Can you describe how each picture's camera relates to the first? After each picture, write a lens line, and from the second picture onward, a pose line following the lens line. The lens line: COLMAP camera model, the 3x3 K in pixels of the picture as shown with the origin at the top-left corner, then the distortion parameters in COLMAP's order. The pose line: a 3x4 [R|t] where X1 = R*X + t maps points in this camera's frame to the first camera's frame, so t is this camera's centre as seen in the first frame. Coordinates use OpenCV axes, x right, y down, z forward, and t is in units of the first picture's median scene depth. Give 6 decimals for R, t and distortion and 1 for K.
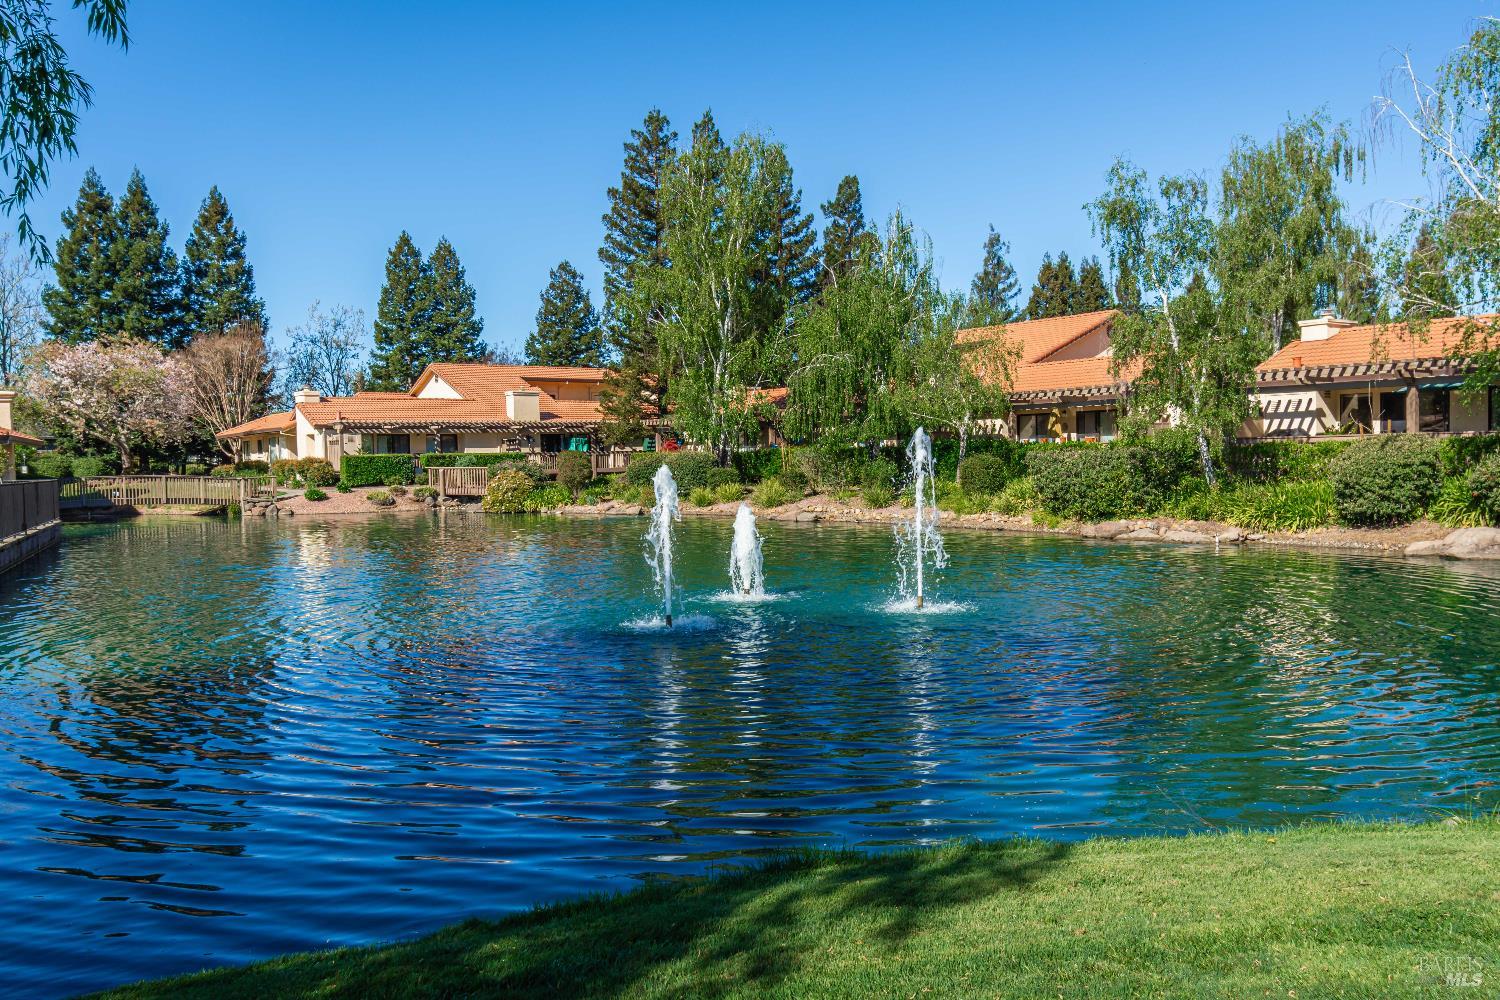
lens RADIAL K [[1166.2, 0, 751.2], [0, 1166.2, 500.7], [0, 0, 1]] dist [0.008305, 0.006672]
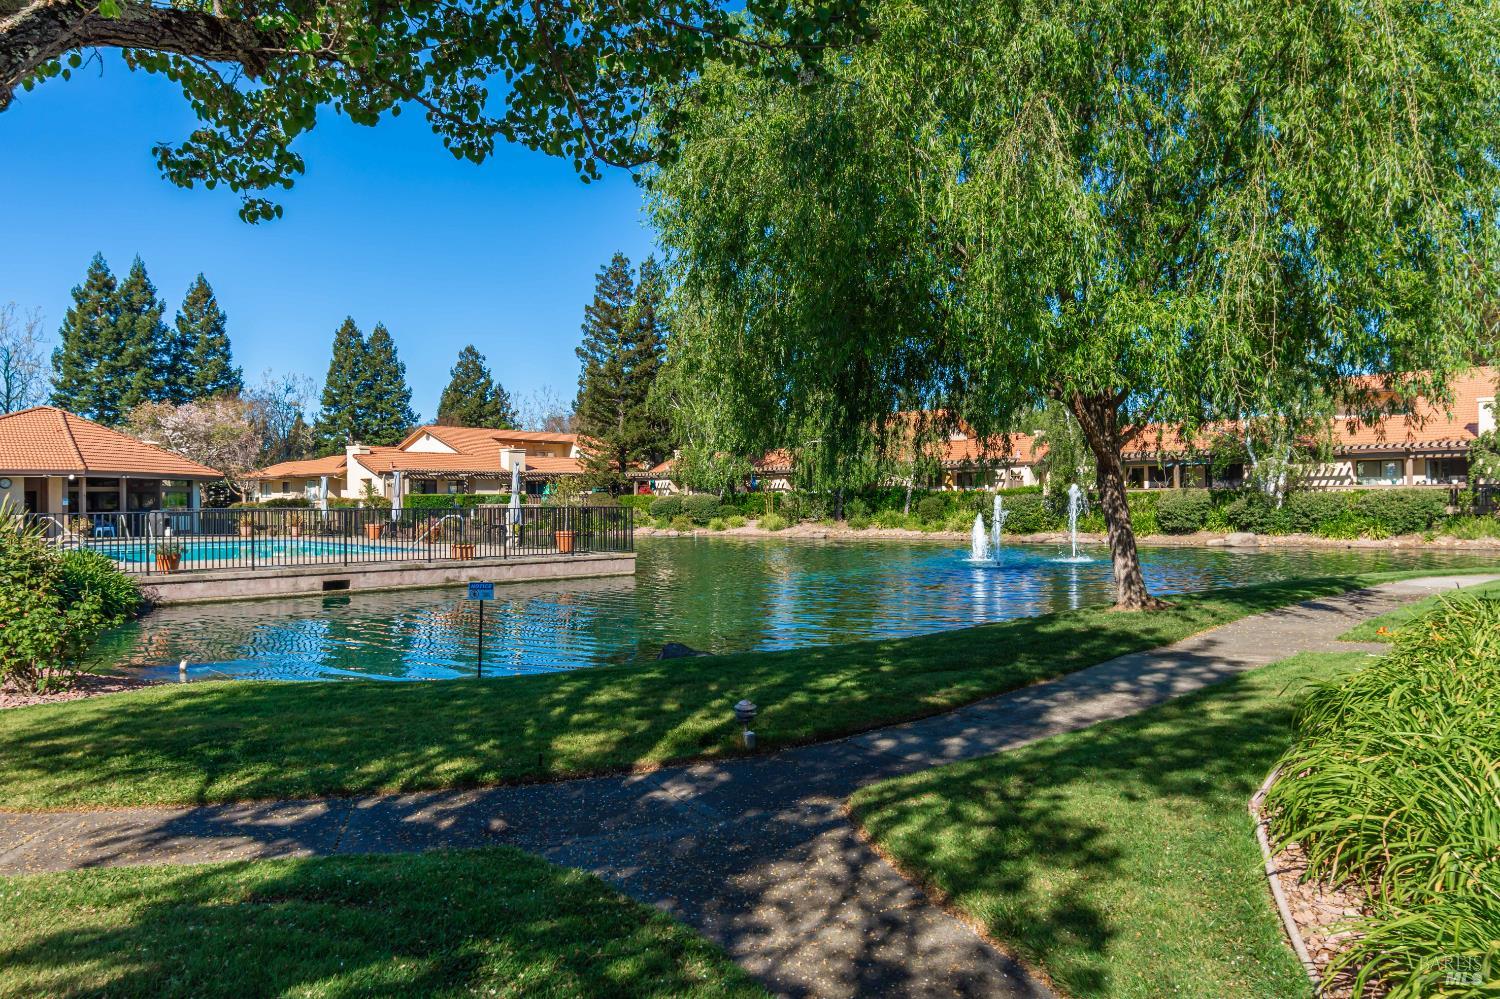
lens RADIAL K [[987.0, 0, 742.4], [0, 987.0, 499.7], [0, 0, 1]] dist [0.002207, -0.001940]
pose [[0.965372, 0.011201, 0.260635, -0.188668], [-0.000099, 0.999094, -0.042568, 0.010420], [-0.260875, 0.041069, 0.964499, -0.132471]]
